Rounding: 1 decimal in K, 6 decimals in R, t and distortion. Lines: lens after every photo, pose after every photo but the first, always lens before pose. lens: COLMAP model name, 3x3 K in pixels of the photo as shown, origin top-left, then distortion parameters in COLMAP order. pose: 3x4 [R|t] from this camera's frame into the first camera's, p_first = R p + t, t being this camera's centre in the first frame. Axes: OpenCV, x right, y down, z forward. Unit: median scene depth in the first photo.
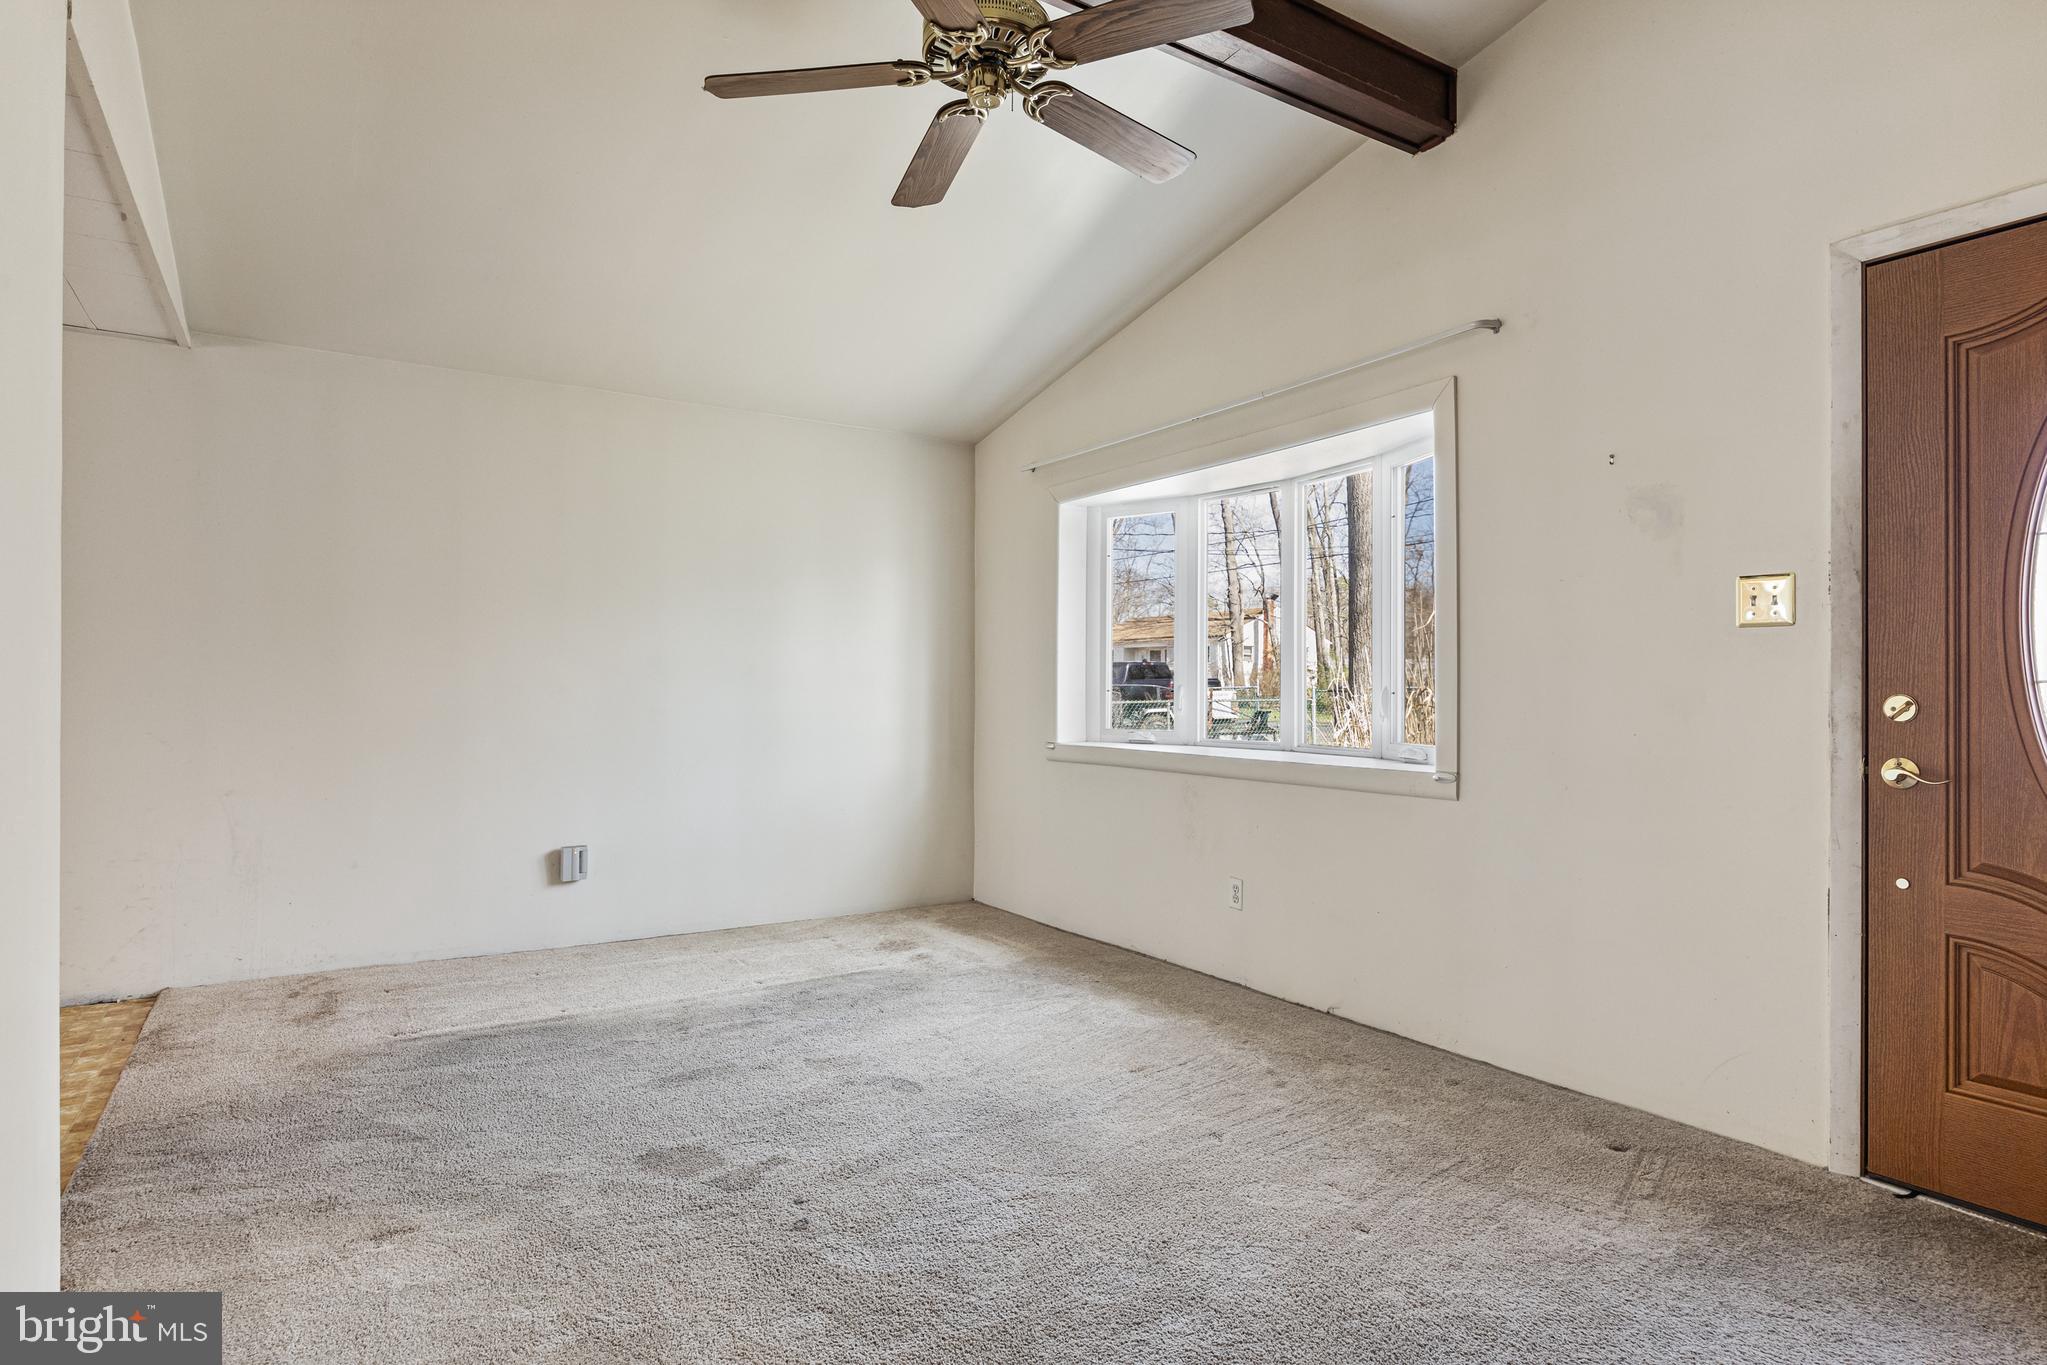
lens RADIAL K [[1092.1, 0, 1023.4], [0, 1092.1, 689.1], [0, 0, 1]] dist [-0.007612, -0.001557]
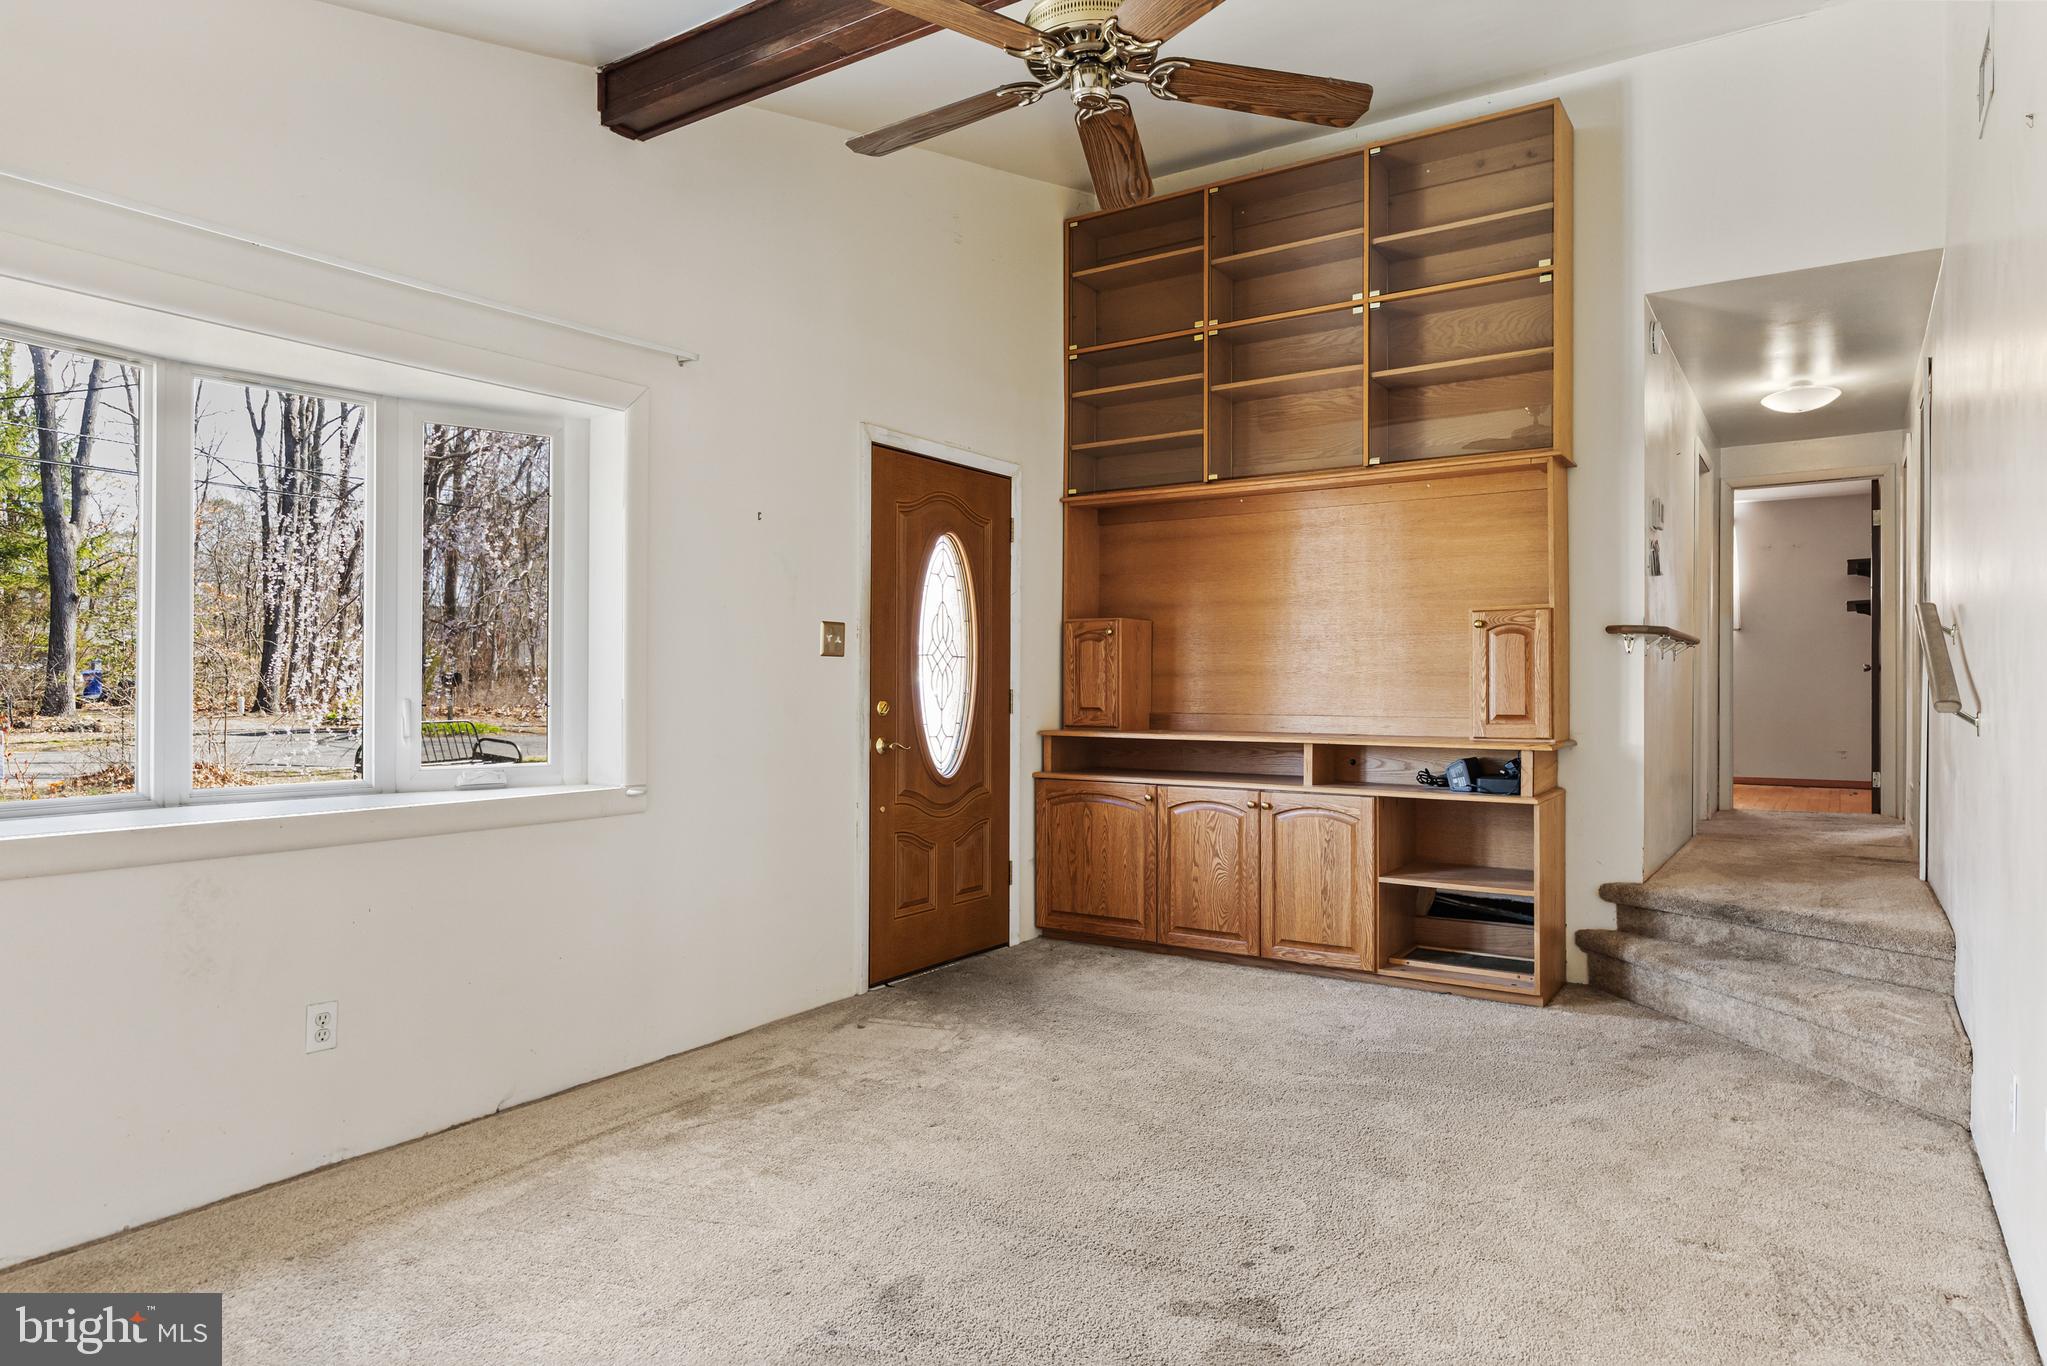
lens RADIAL K [[1221.5, 0, 1022.1], [0, 1221.5, 680.5], [0, 0, 1]] dist [0.000266, 0.000024]
pose [[-0.393105, 0.001135, 0.919493, -0.737072], [0.001100, 0.999999, -0.000764, -0.016276], [-0.919493, 0.000711, -0.393106, 1.074093]]
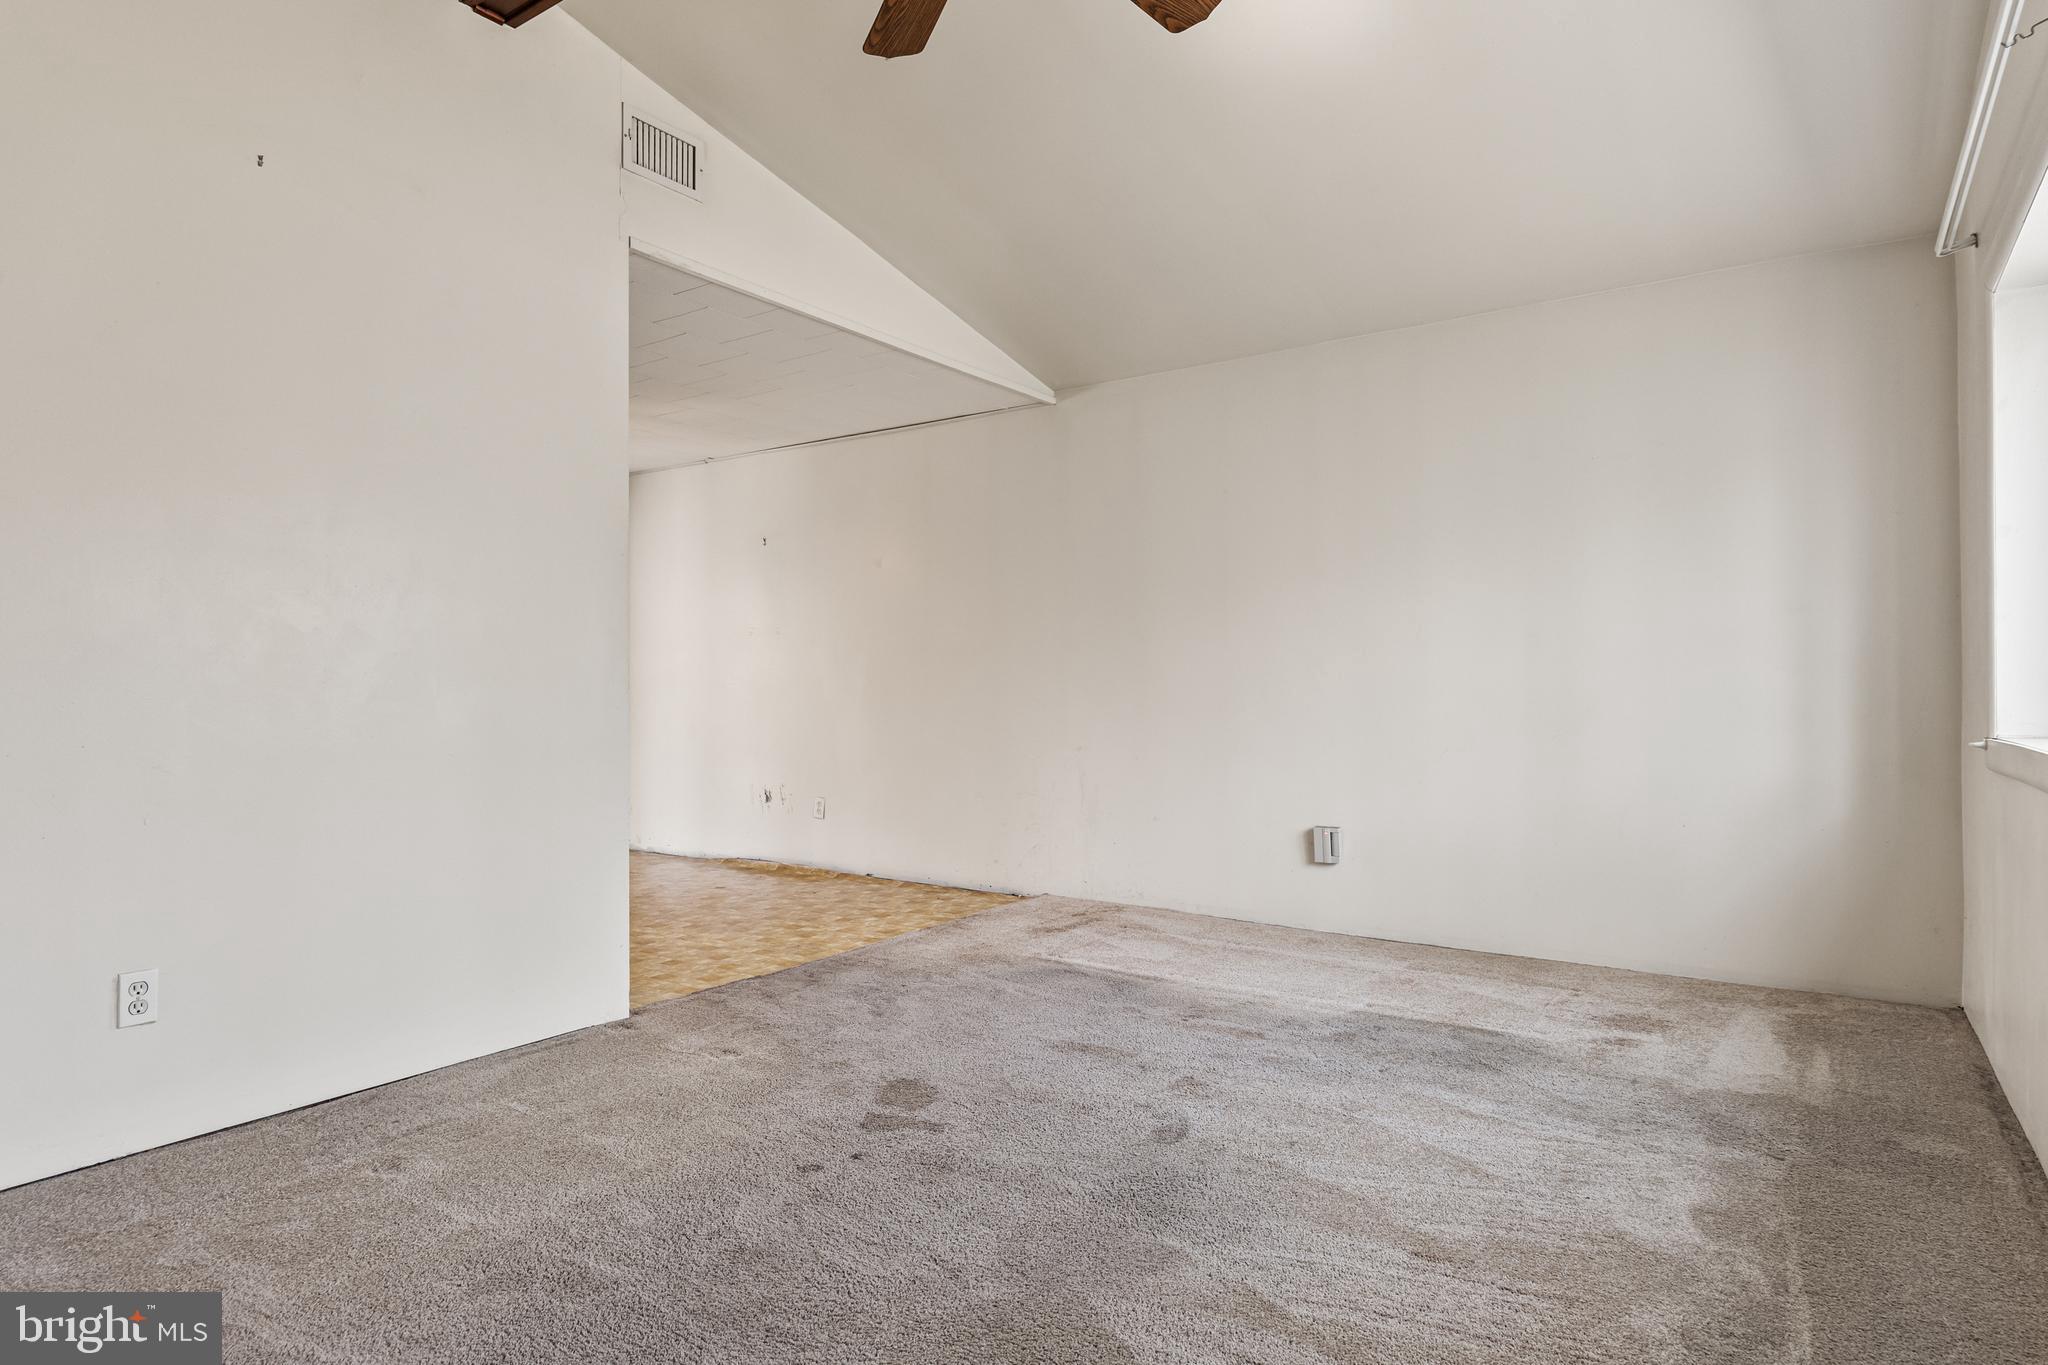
lens RADIAL K [[1134.9, 0, 1024.9], [0, 1134.9, 680.6], [0, 0, 1]] dist [-0.020600, -0.000472]
pose [[0.377125, -0.013642, -0.926062, 0.533826], [-0.000085, 0.999891, -0.014764, 0.042940], [0.926163, 0.005647, 0.377082, 0.515877]]
